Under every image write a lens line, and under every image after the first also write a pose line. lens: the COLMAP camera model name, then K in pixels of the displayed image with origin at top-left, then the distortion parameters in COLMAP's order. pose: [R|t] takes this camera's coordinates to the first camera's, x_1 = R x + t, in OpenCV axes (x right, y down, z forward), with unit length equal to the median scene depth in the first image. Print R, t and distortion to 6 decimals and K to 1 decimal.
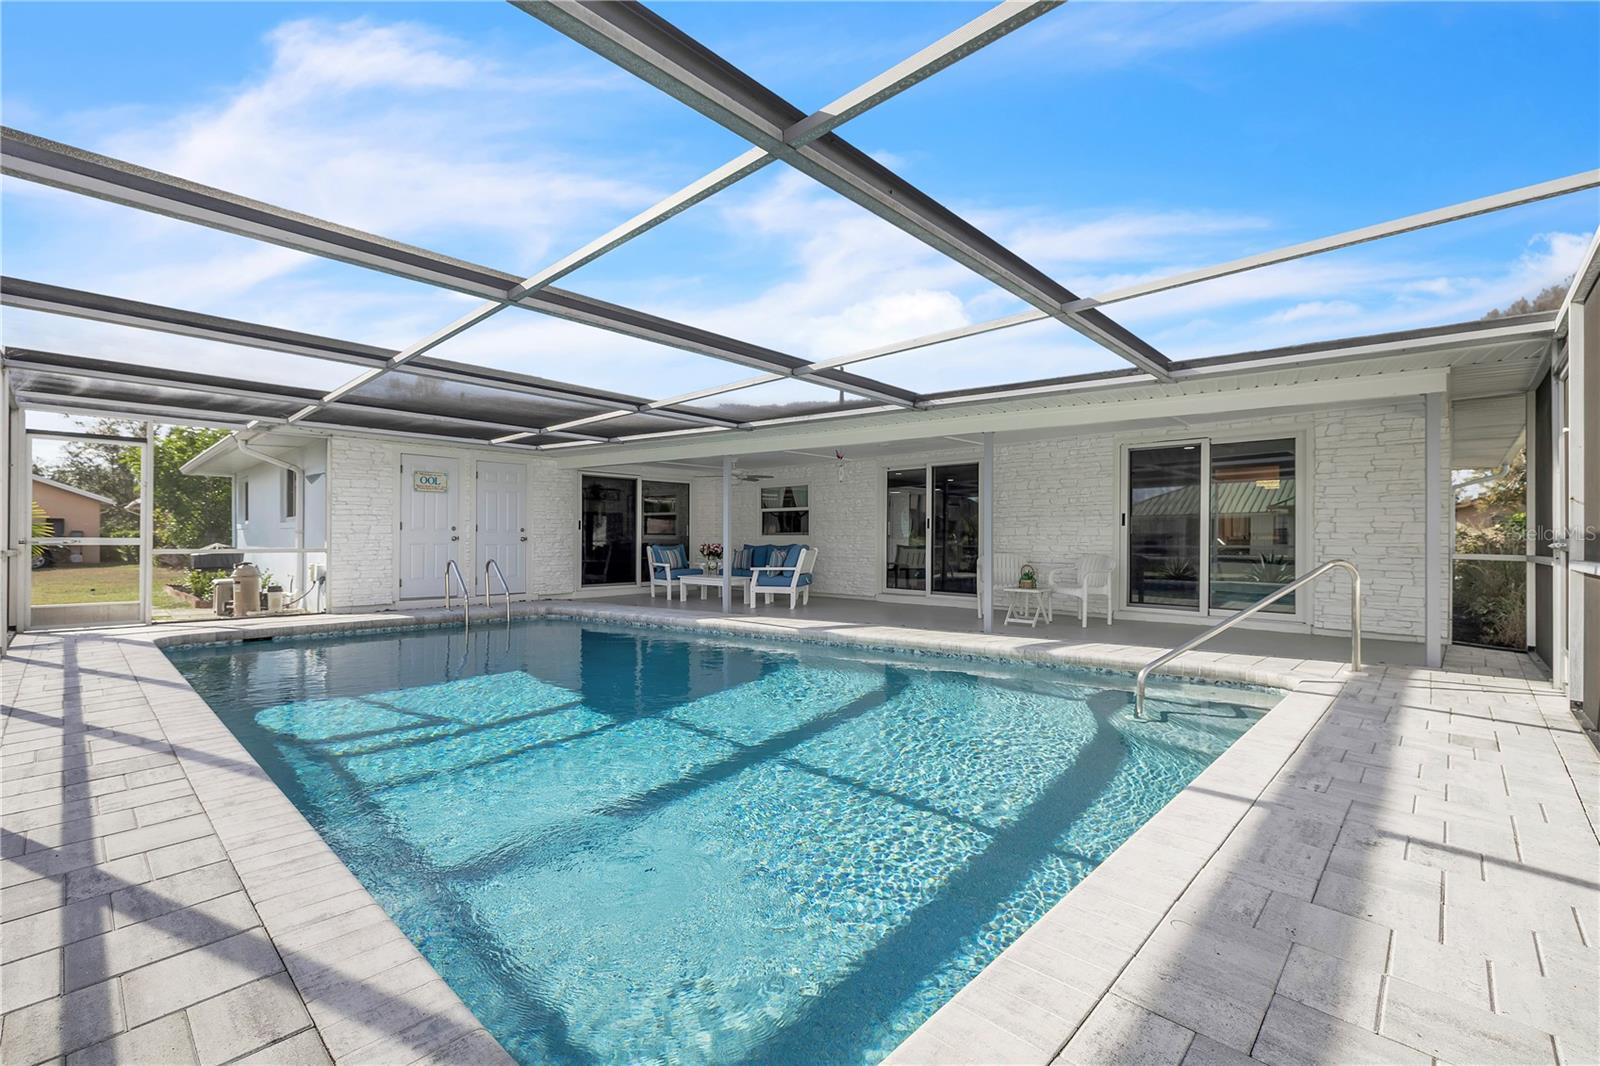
lens RADIAL K [[674.7, 0, 800.0], [0, 674.7, 533.0], [0, 0, 1]] dist [-0.000589, 0.000055]
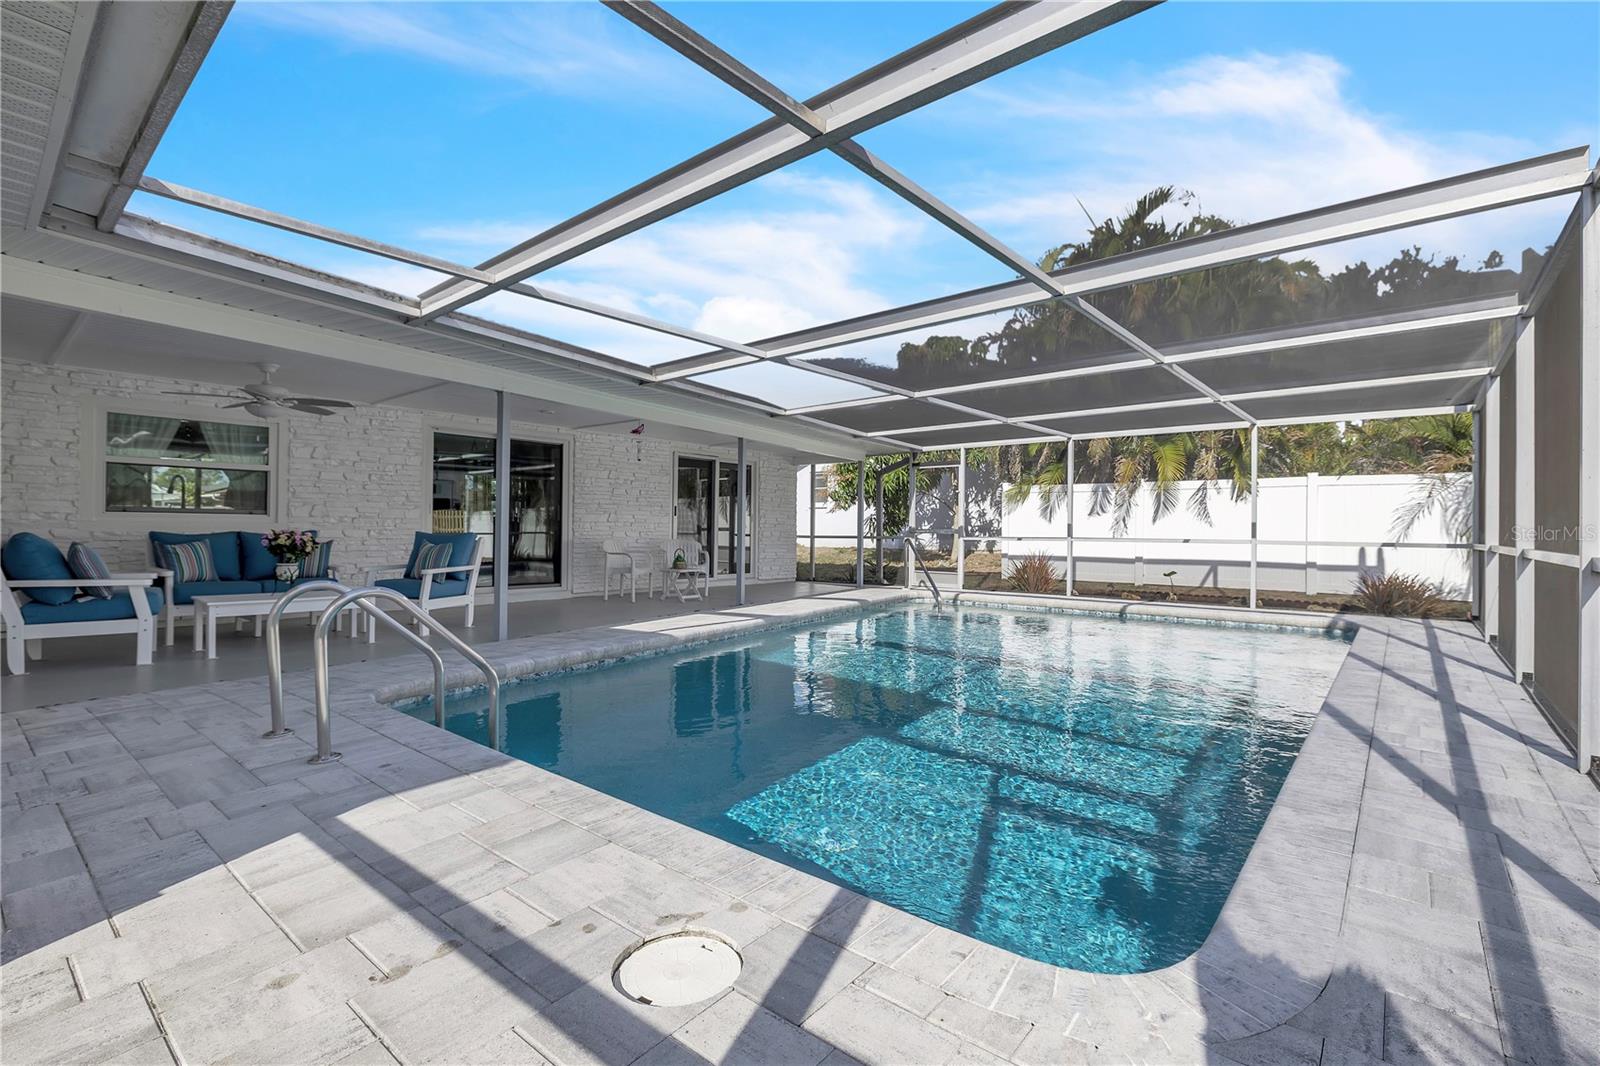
lens RADIAL K [[736.7, 0, 800.0], [0, 736.7, 533.0], [0, 0, 1]] dist [-0.000217, -0.000038]
pose [[-0.063735, 0.001017, 0.997966, -0.691855], [-0.023444, 0.999722, -0.002516, 0.013717], [-0.997691, -0.023557, -0.063694, 0.639093]]
